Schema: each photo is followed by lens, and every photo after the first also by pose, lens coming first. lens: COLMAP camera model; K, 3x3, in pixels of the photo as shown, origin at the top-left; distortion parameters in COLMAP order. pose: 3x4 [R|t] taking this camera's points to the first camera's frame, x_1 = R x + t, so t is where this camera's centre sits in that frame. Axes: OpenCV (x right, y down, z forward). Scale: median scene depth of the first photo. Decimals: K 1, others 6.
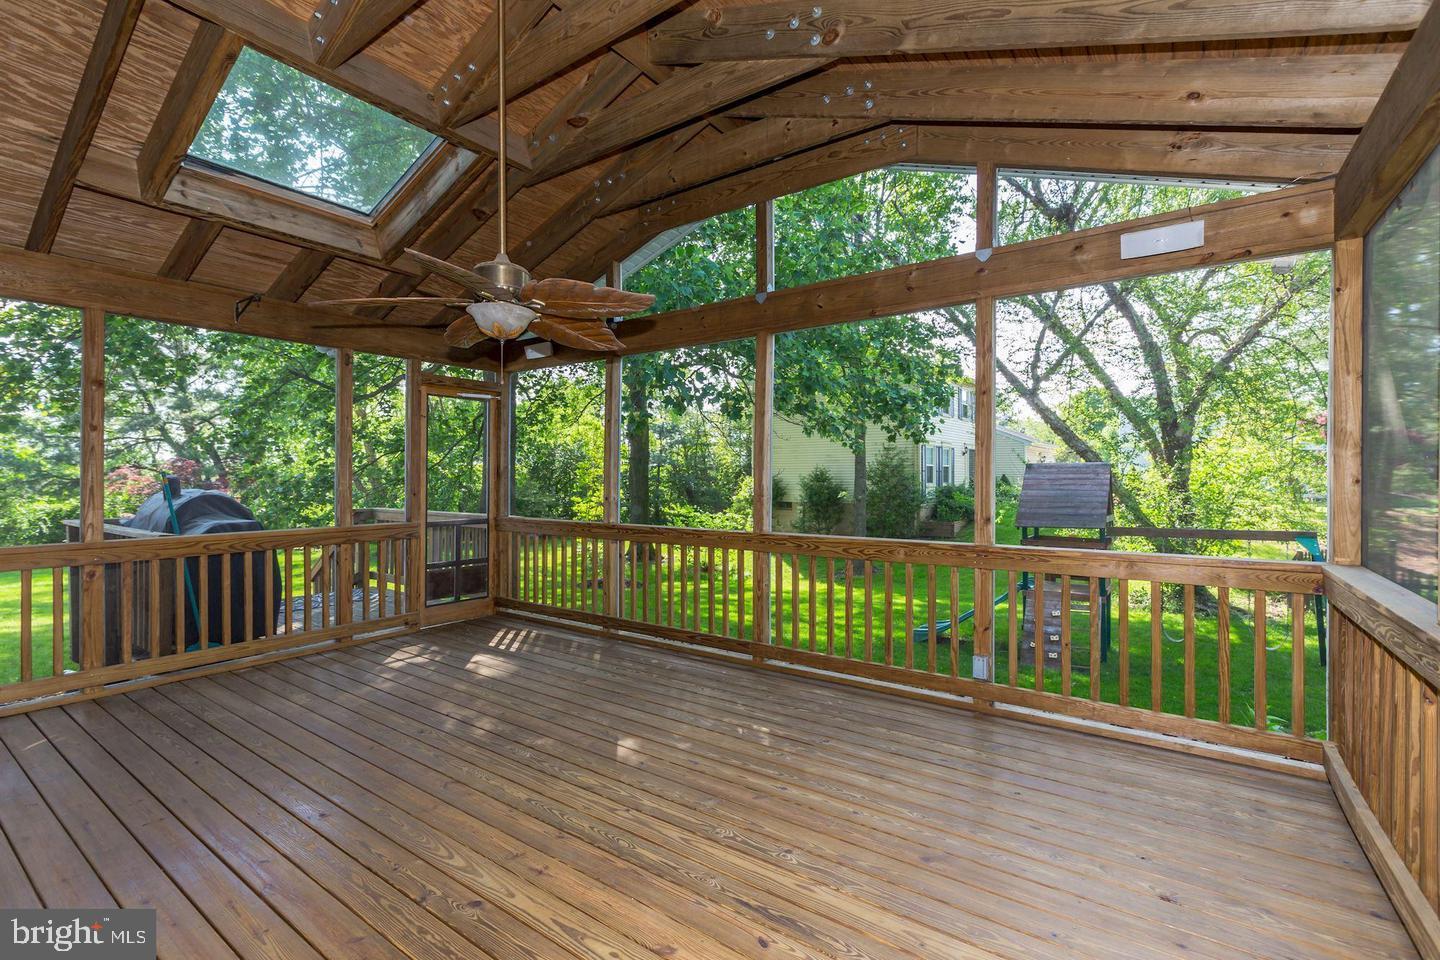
lens RADIAL K [[648.2, 0, 713.9], [0, 648.2, 477.3], [0, 0, 1]] dist [-0.030386, 0.013994]
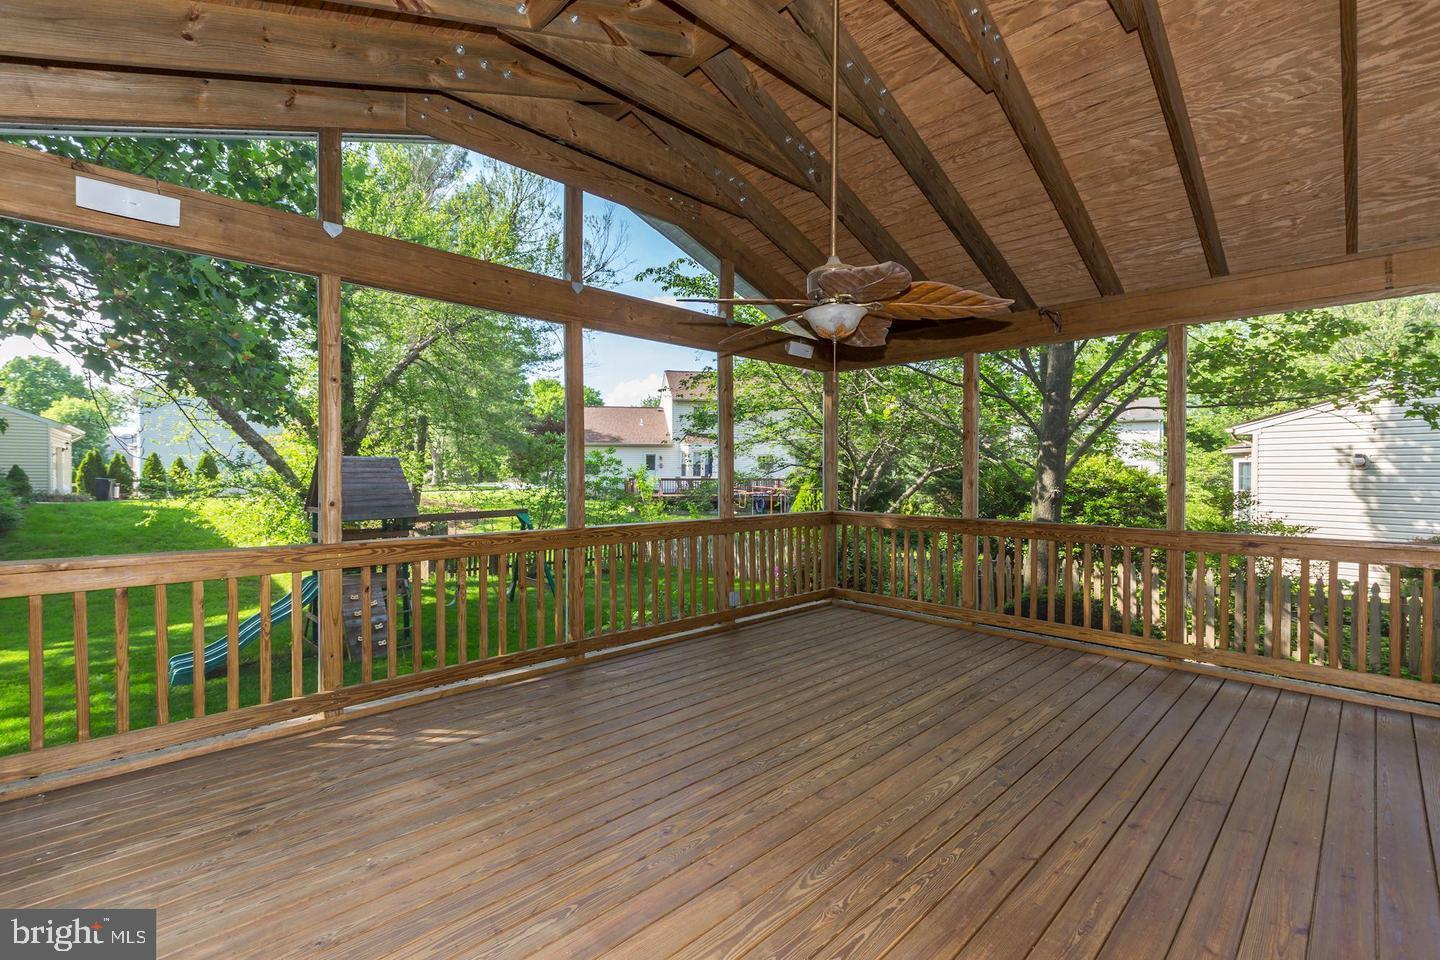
lens RADIAL K [[648.2, 0, 717.8], [0, 648.2, 477.6], [0, 0, 1]] dist [-0.030386, 0.013994]
pose [[0.175273, -0.009742, 0.984472, -0.919206], [-0.000911, 0.999949, 0.010057, -0.002220], [-0.984519, -0.002660, 0.175255, 0.662394]]
